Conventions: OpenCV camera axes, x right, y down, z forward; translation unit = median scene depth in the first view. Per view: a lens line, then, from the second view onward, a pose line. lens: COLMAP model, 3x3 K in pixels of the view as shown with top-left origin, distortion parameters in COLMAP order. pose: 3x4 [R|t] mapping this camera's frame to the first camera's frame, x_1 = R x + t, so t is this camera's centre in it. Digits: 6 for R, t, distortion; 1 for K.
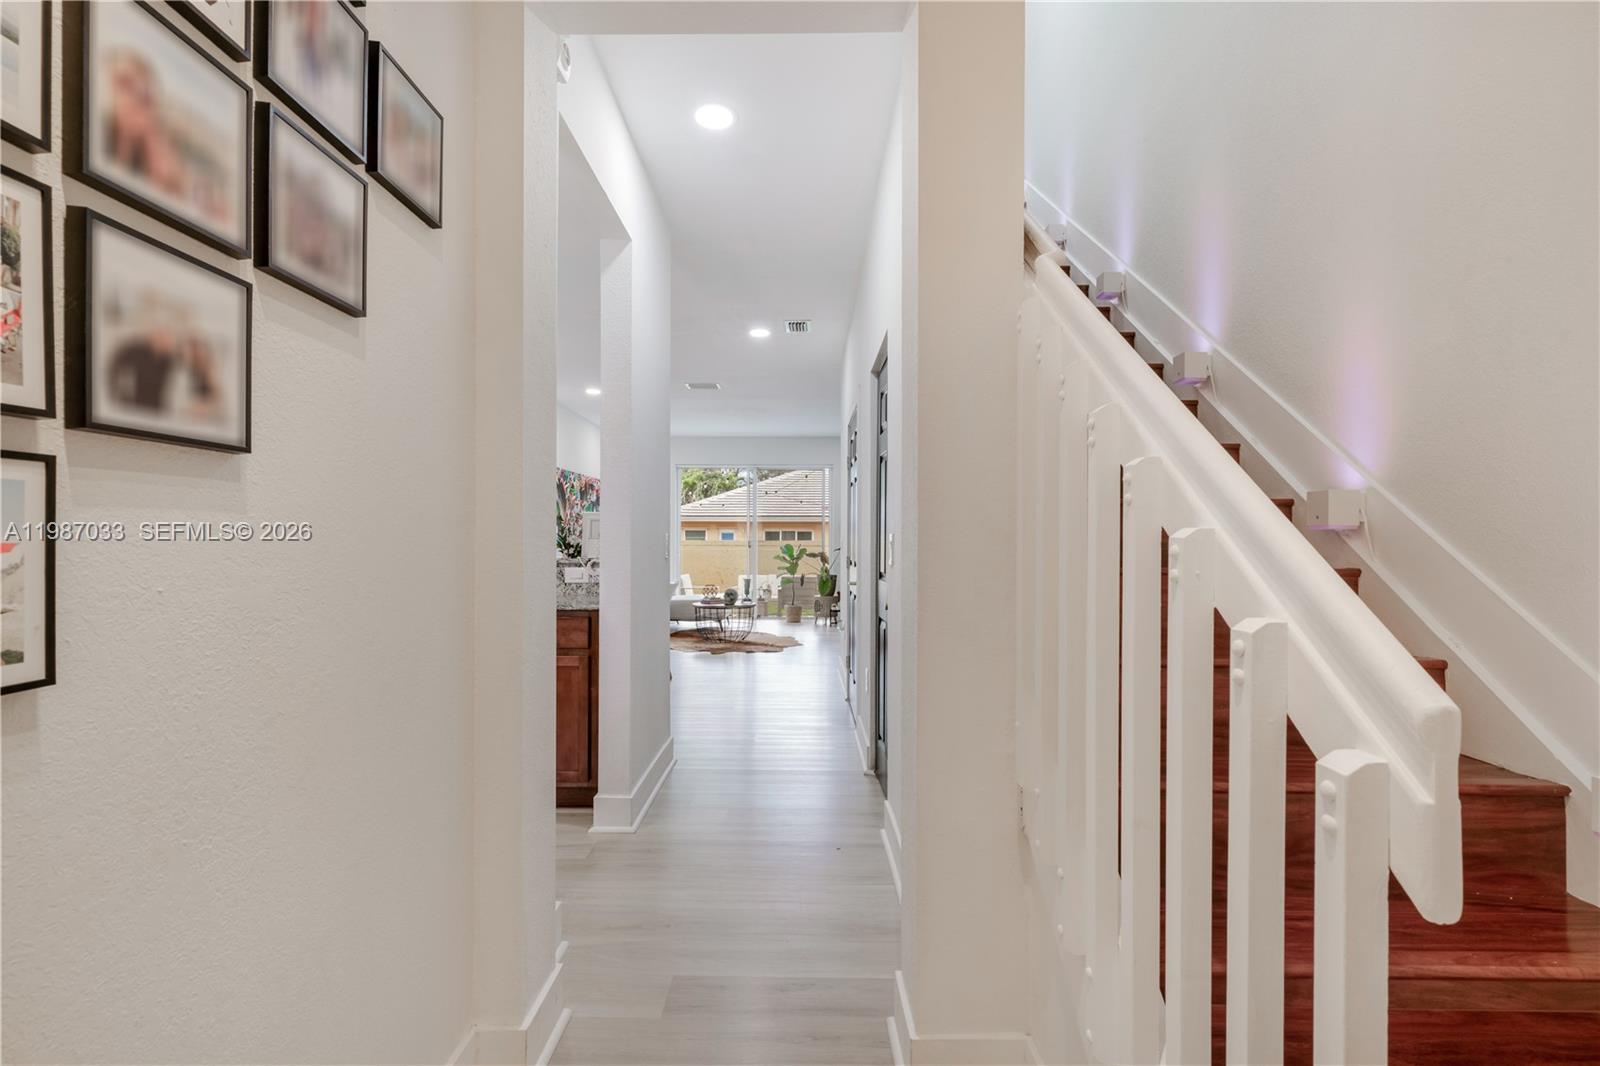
lens RADIAL K [[734.6, 0, 799.5], [0, 734.6, 535.9], [0, 0, 1]] dist [-0.001289, 0.001627]
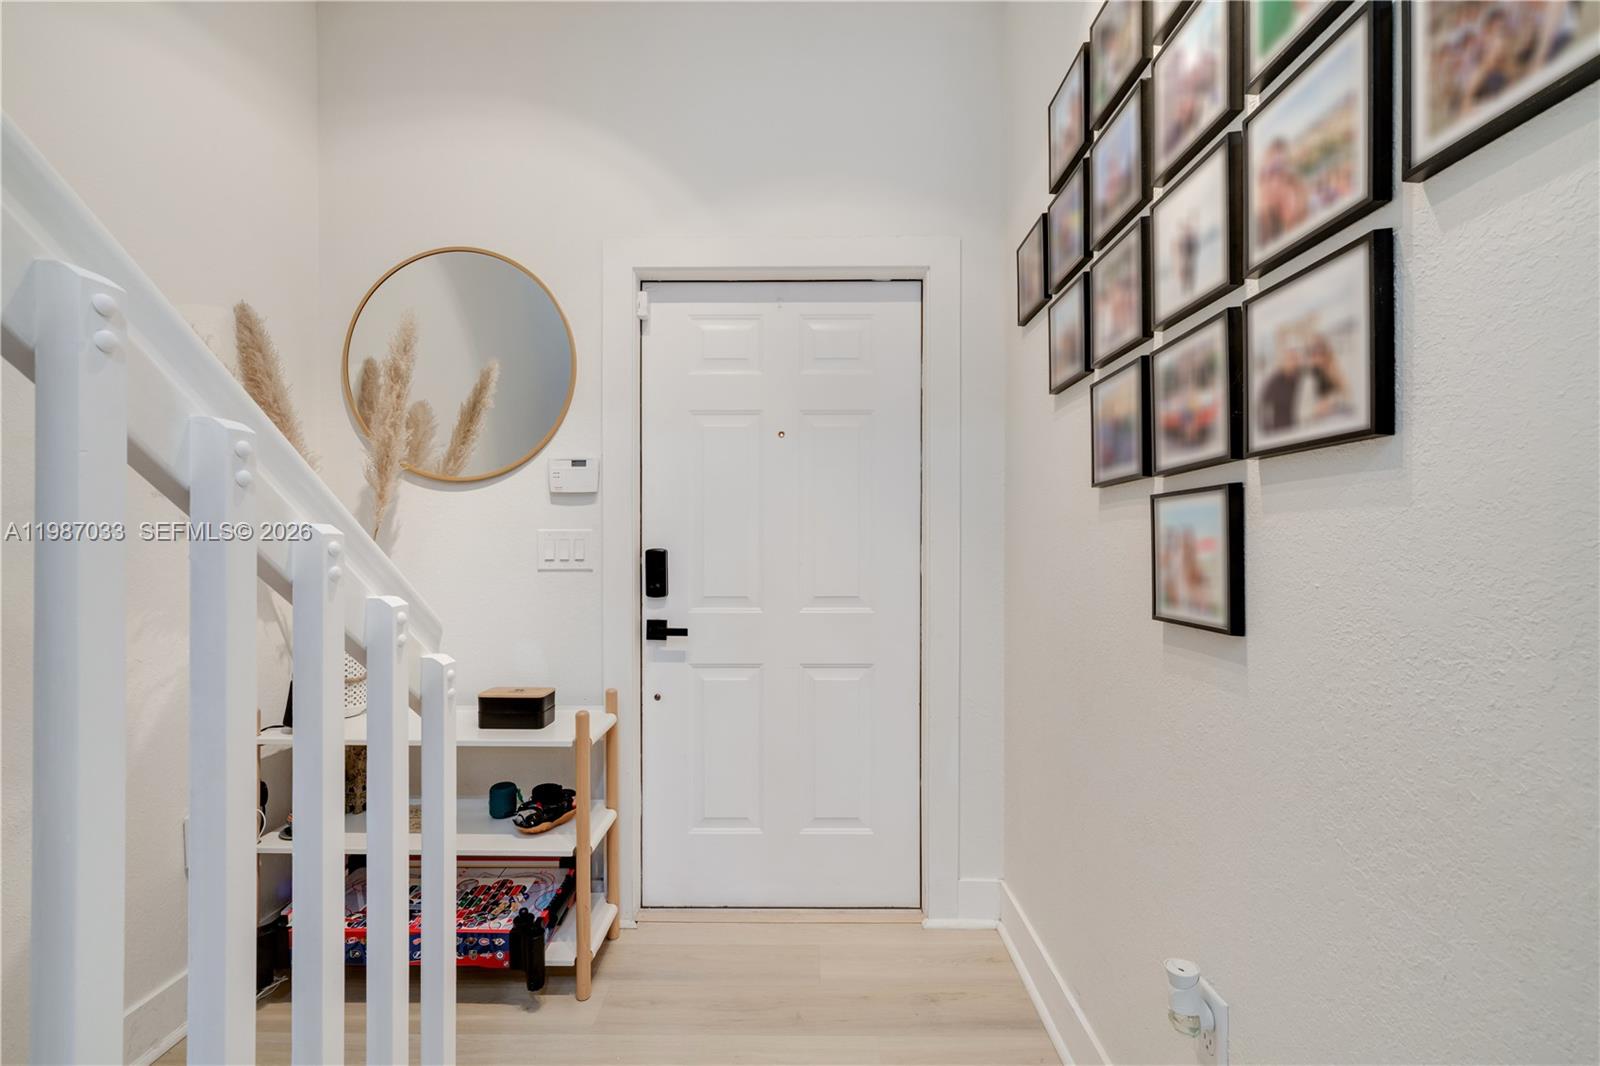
lens RADIAL K [[734.6, 0, 799.4], [0, 734.6, 536.7], [0, 0, 1]] dist [-0.001289, 0.001627]
pose [[-0.999929, -0.003070, 0.011479, -0.117245], [-0.003207, 0.999924, -0.011940, 0.016920], [-0.011441, -0.011976, -0.999863, 2.013717]]
